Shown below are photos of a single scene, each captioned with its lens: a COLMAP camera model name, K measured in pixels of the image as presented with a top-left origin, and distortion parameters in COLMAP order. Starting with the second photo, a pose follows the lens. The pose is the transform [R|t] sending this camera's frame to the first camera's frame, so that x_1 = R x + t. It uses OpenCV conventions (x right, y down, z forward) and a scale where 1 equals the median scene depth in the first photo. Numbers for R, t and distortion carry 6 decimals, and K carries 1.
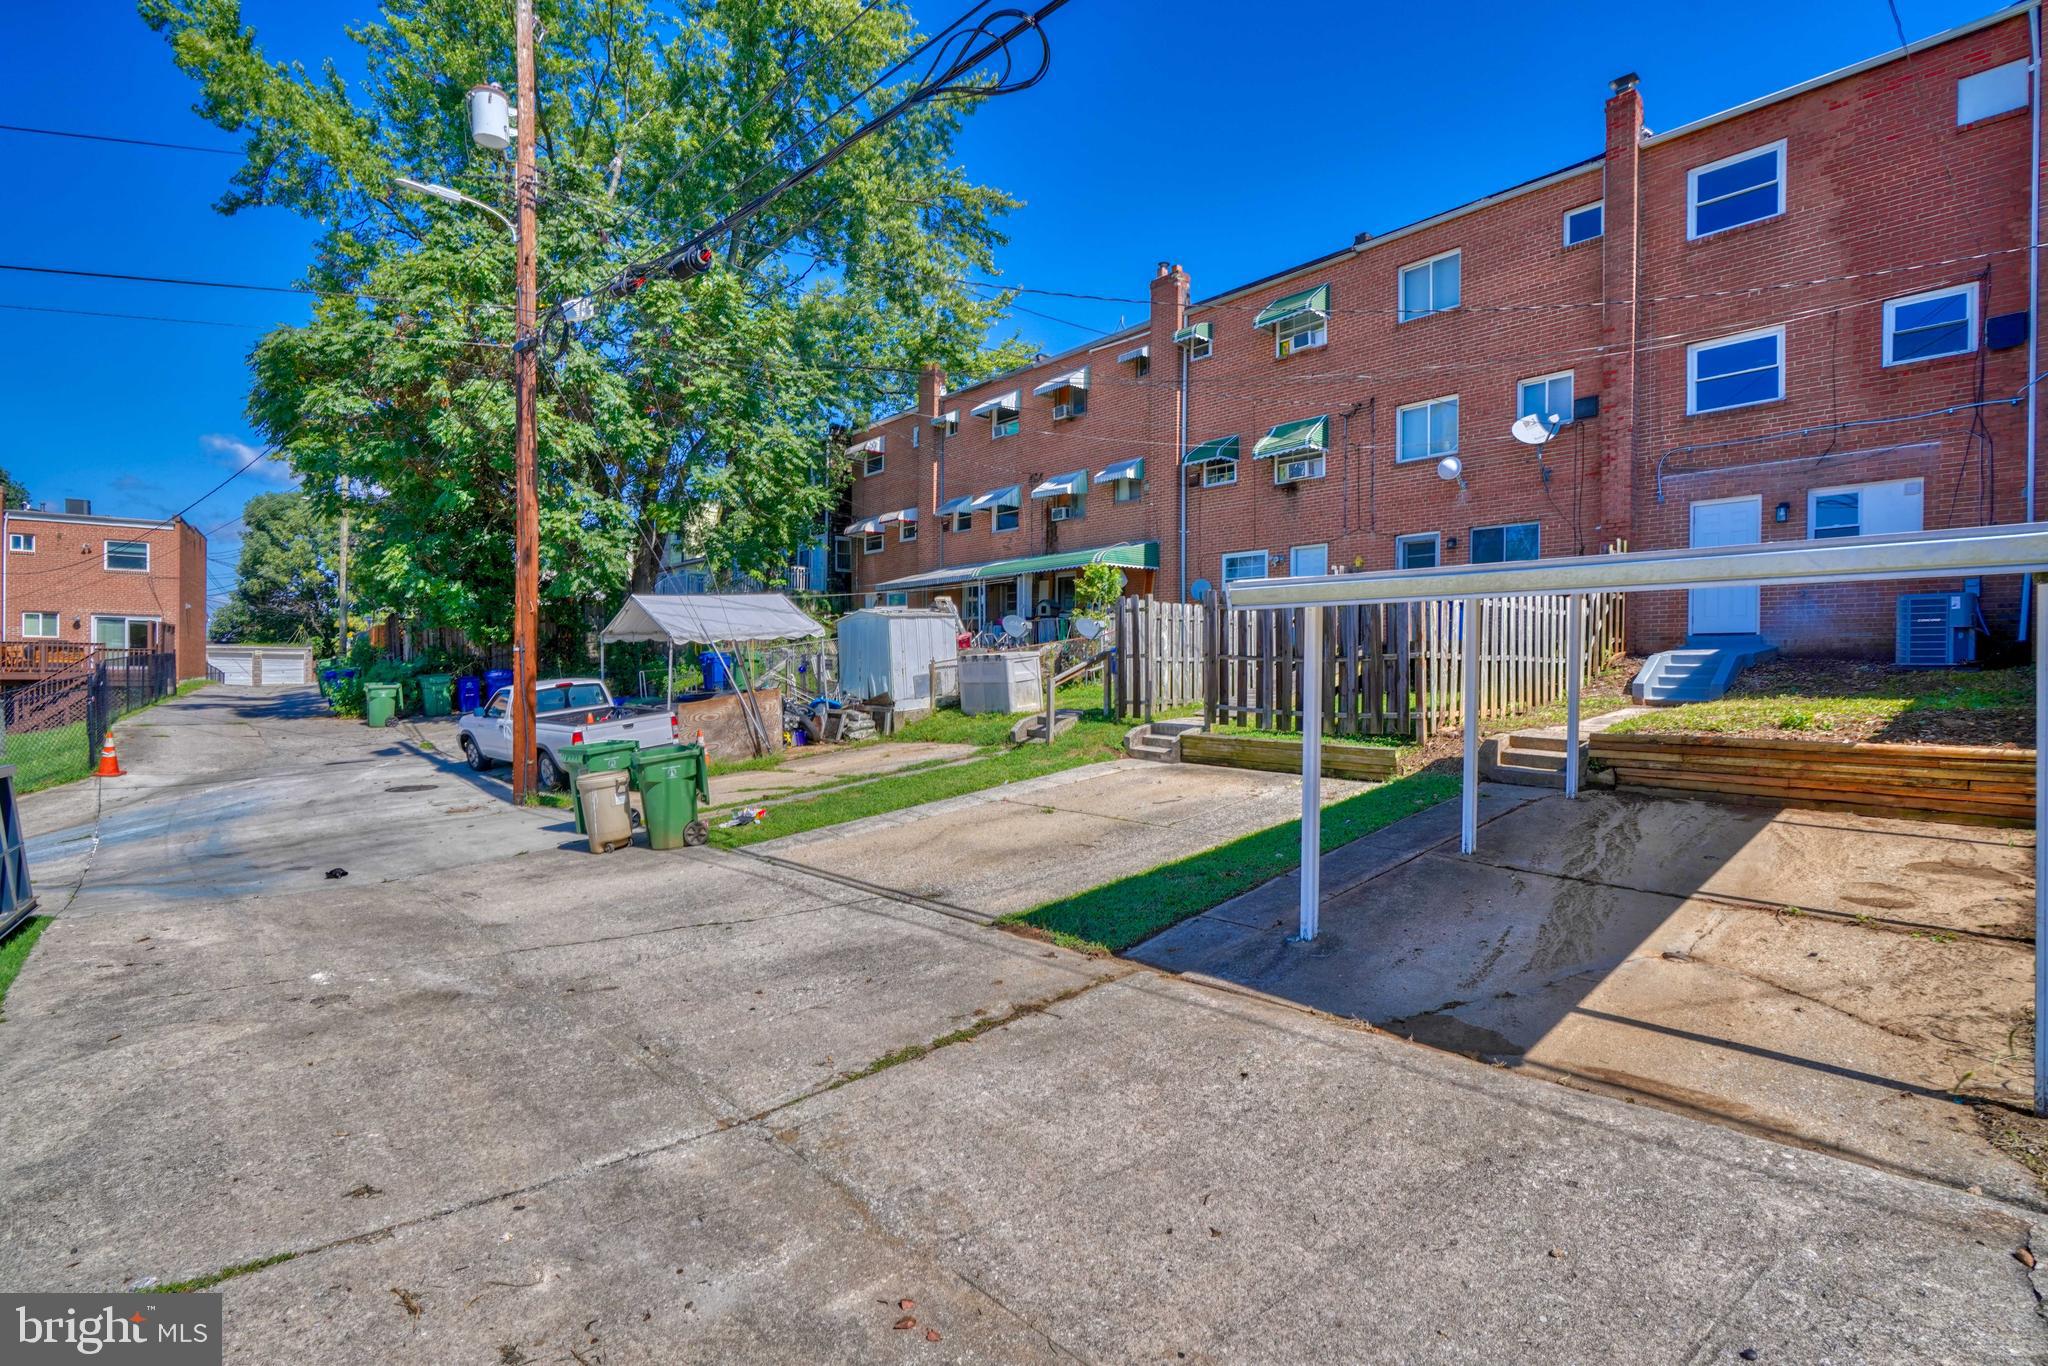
lens RADIAL K [[928.3, 0, 1022.0], [0, 928.3, 675.5], [0, 0, 1]] dist [-0.012517, 0.006564]
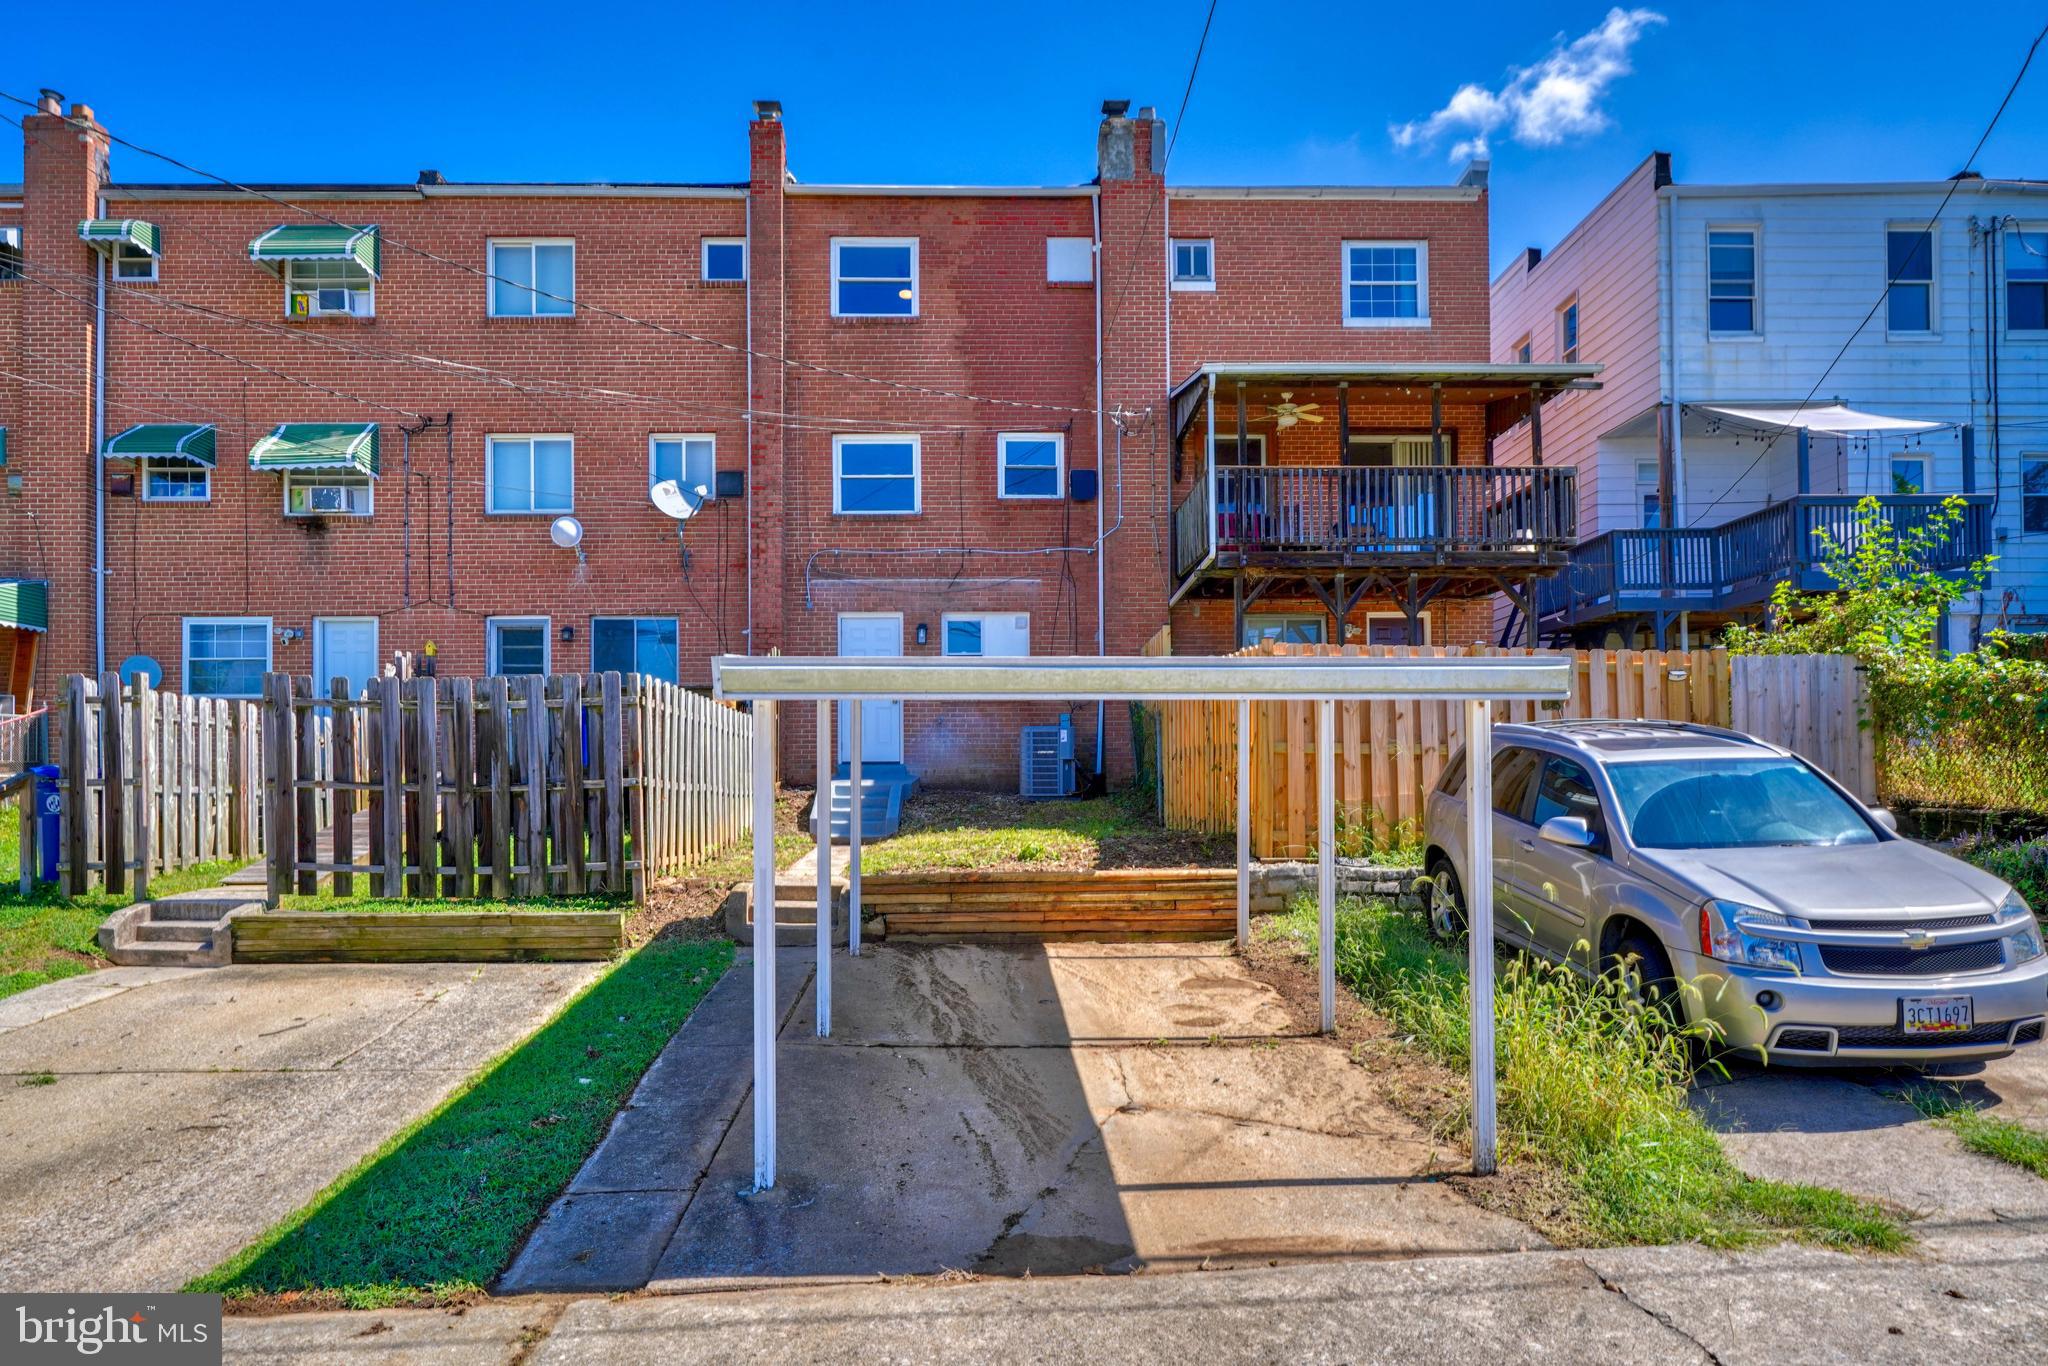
lens RADIAL K [[1277.9, 0, 1043.3], [0, 1277.9, 795.2], [0, 0, 1]] dist [-0.003361, 0.004853]
pose [[0.649848, -0.001245, 0.760063, -0.109328], [0.014577, 0.999835, -0.010825, 0.003595], [-0.759924, 0.018114, 0.649759, 0.090439]]
